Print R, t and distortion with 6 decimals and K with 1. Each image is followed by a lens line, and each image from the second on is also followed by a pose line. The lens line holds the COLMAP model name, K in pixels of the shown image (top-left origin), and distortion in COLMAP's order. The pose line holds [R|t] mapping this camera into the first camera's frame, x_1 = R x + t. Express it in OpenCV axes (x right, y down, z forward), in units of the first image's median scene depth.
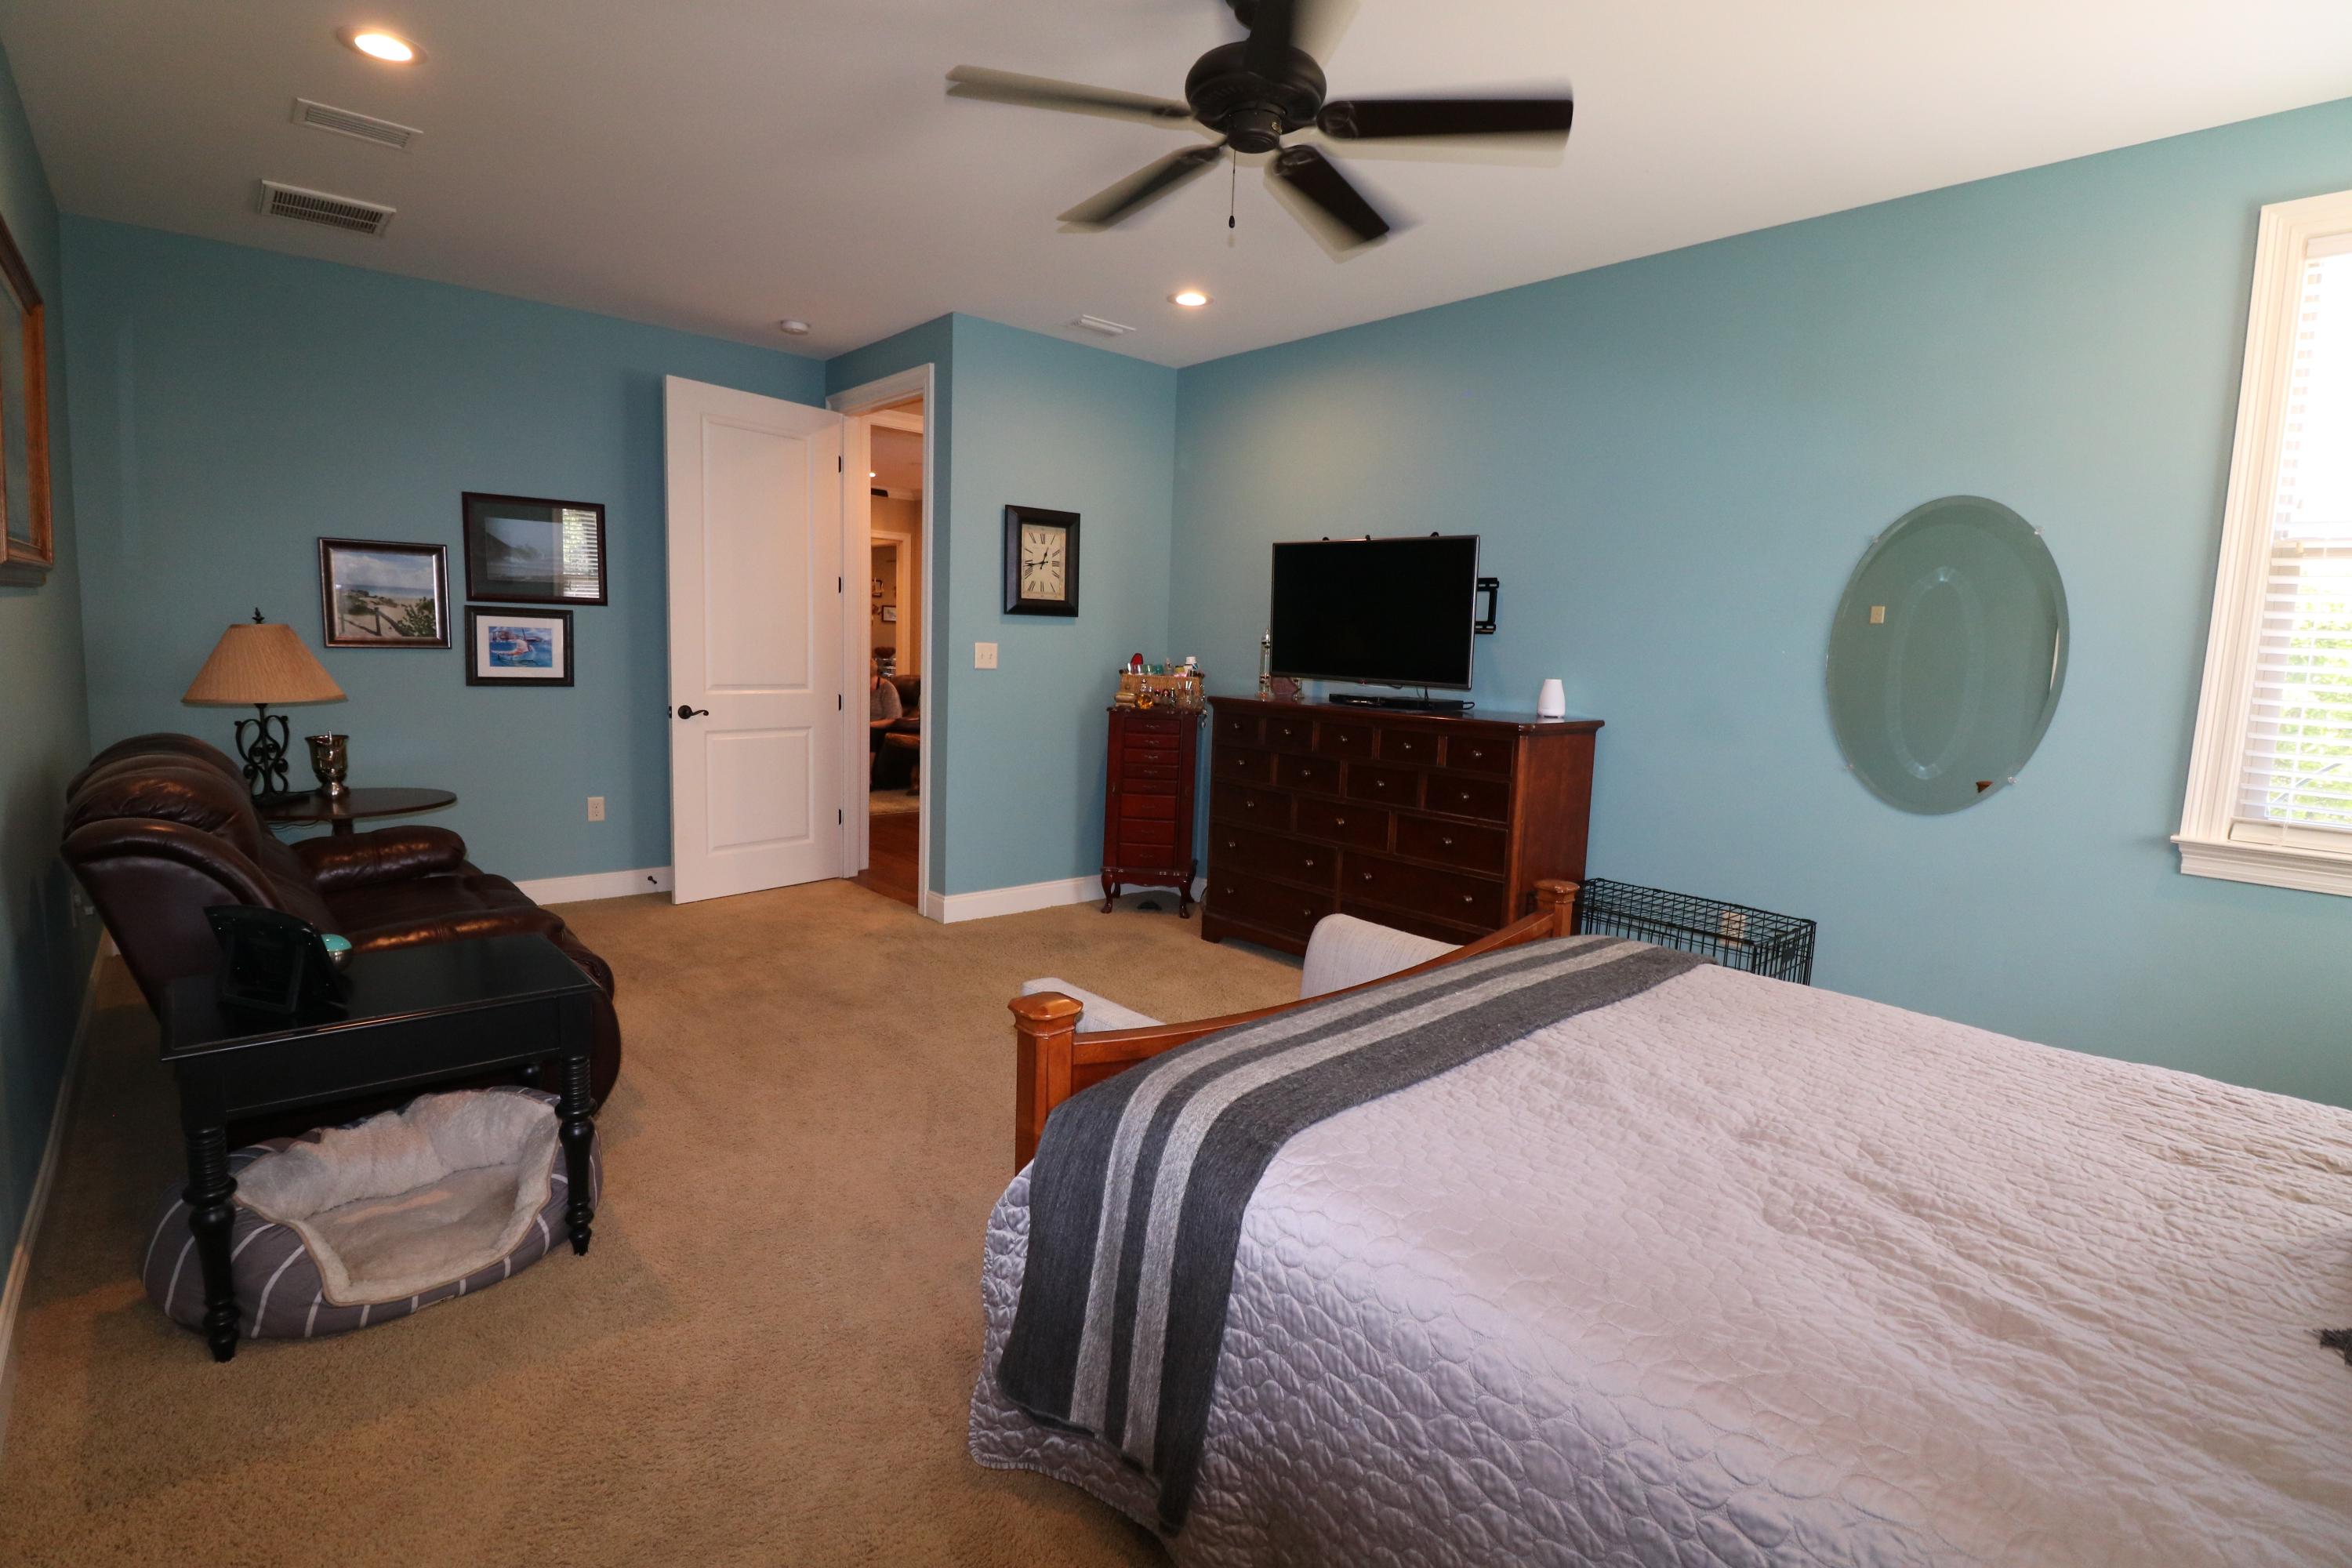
lens RADIAL K [[1091.7, 0, 1175.9], [0, 1091.7, 773.0], [0, 0, 1]] dist [-0.016824, -0.000515]
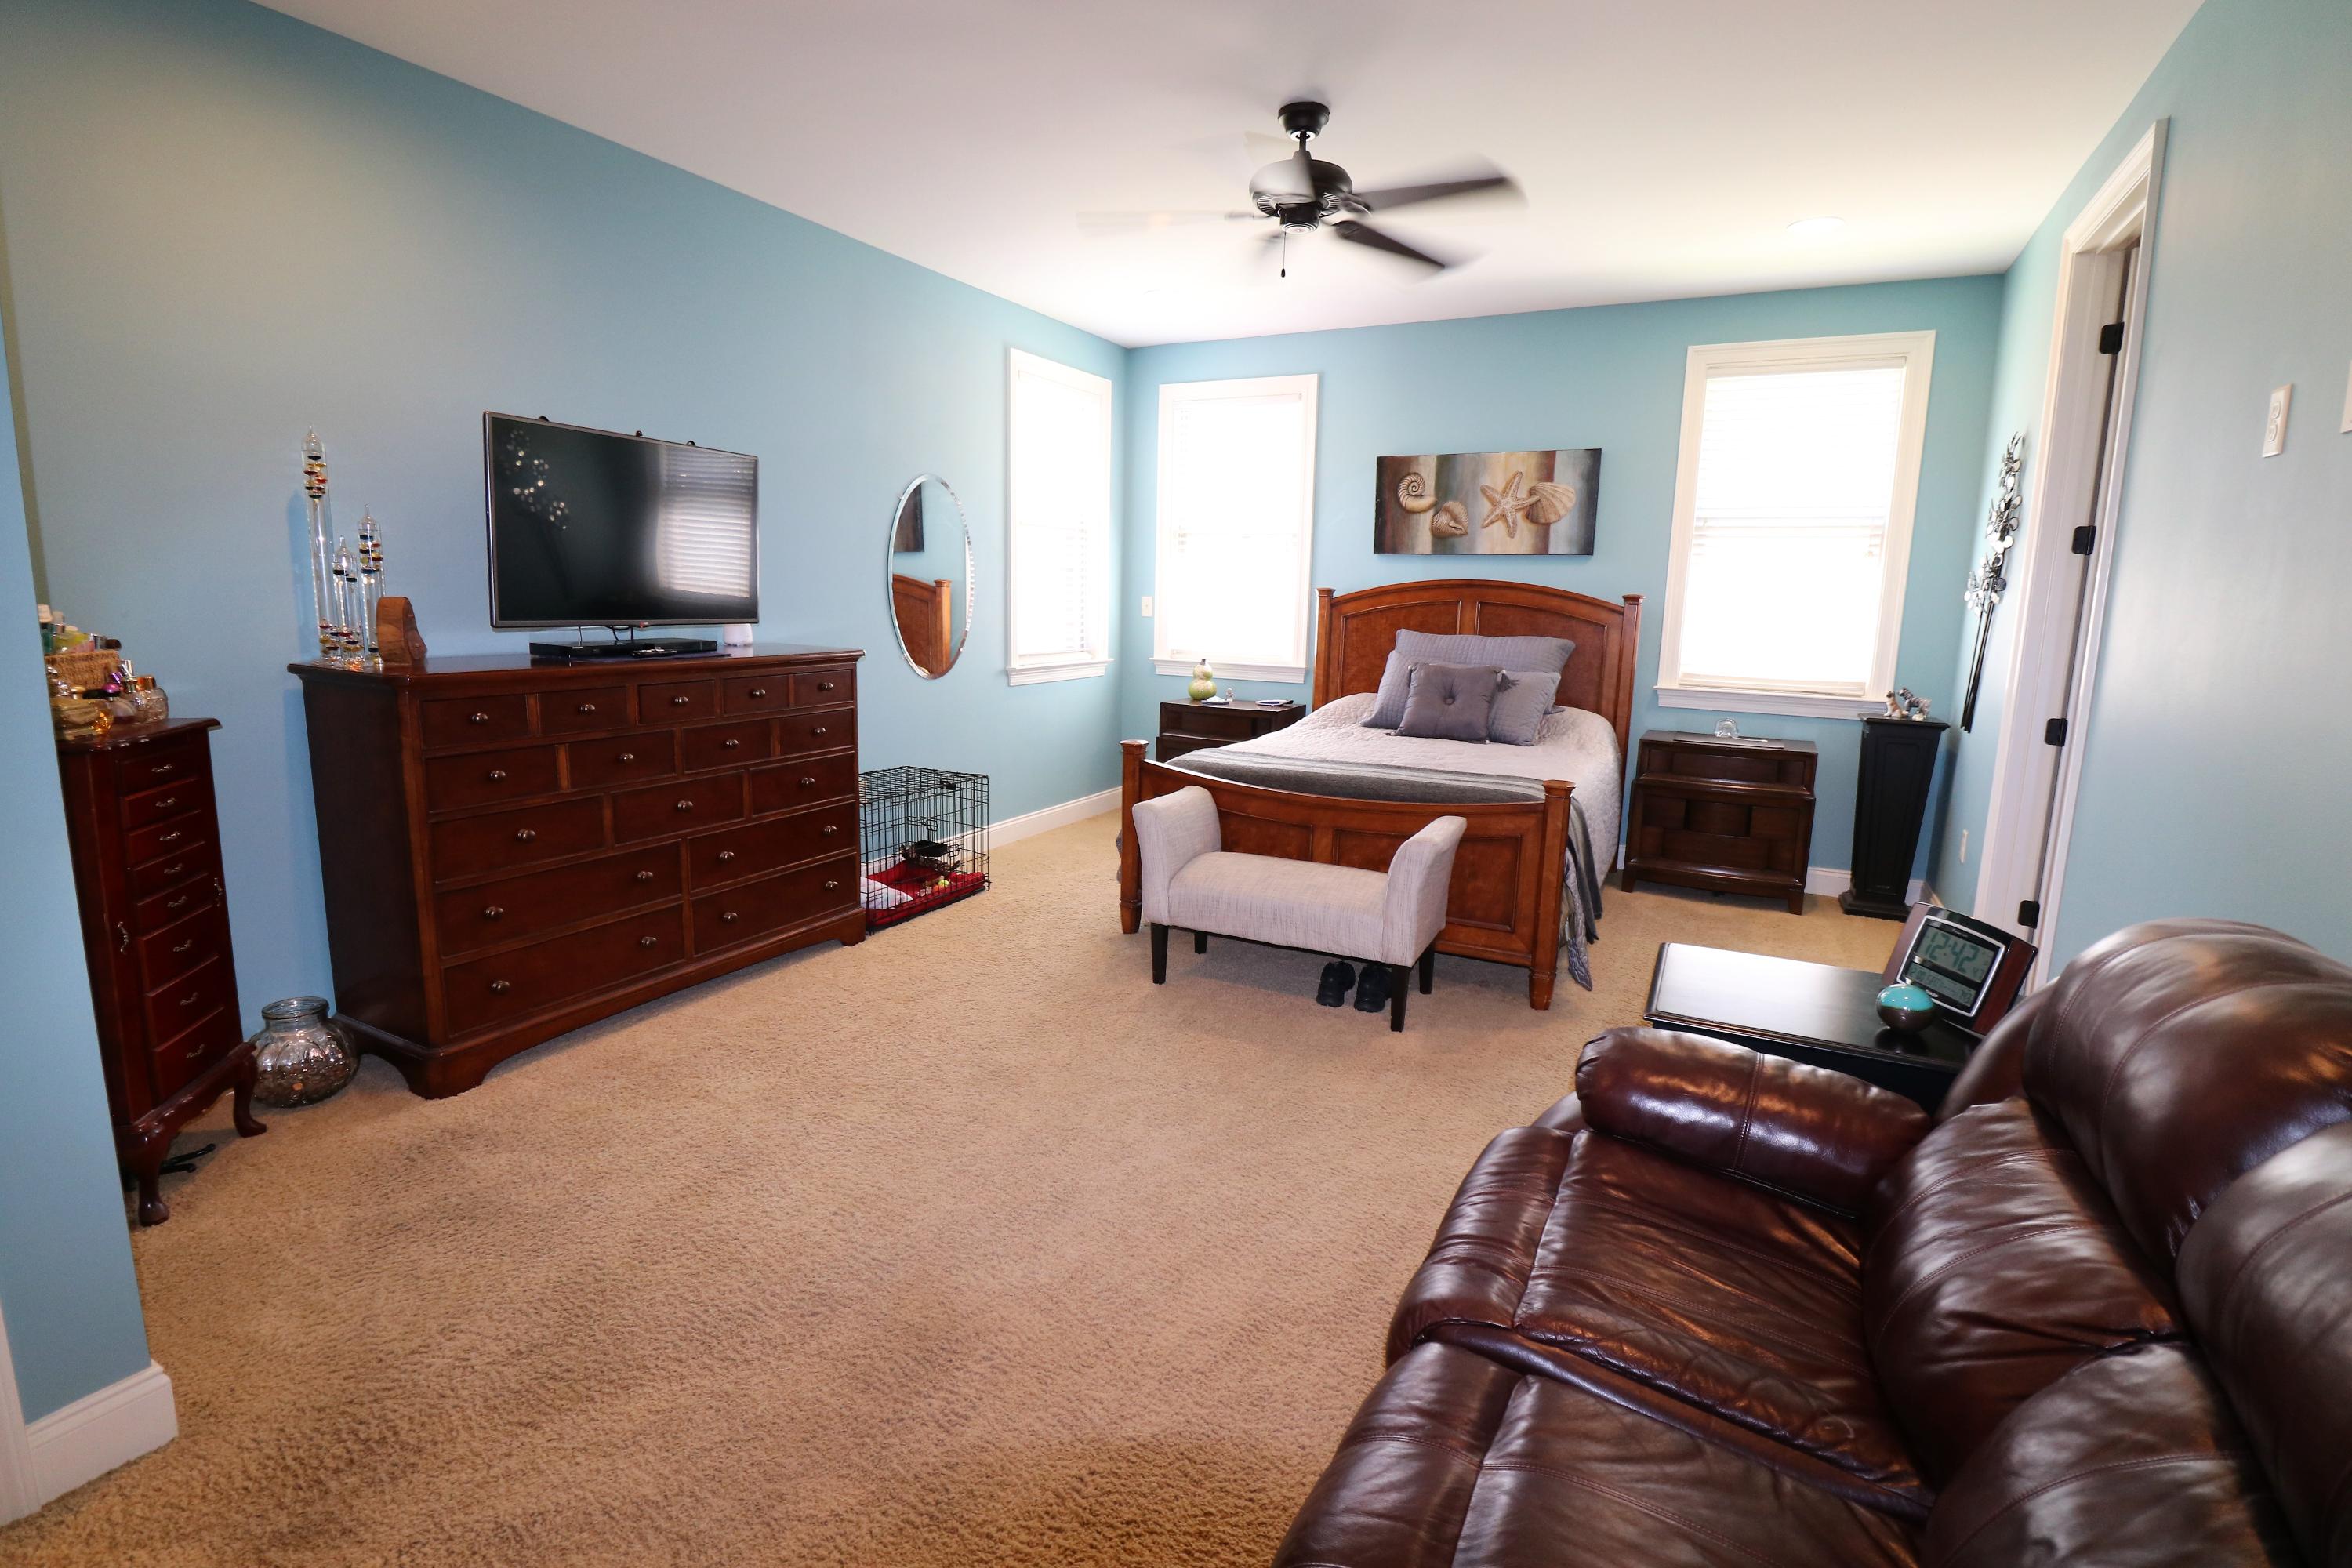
lens RADIAL K [[1091.7, 0, 1172.7], [0, 1091.7, 779.2], [0, 0, 1]] dist [-0.016824, -0.000515]
pose [[-0.346453, -0.198457, 0.916834, -0.664696], [0.088713, 0.966053, 0.242634, -0.128546], [-0.933863, 0.165396, -0.317086, 0.898484]]
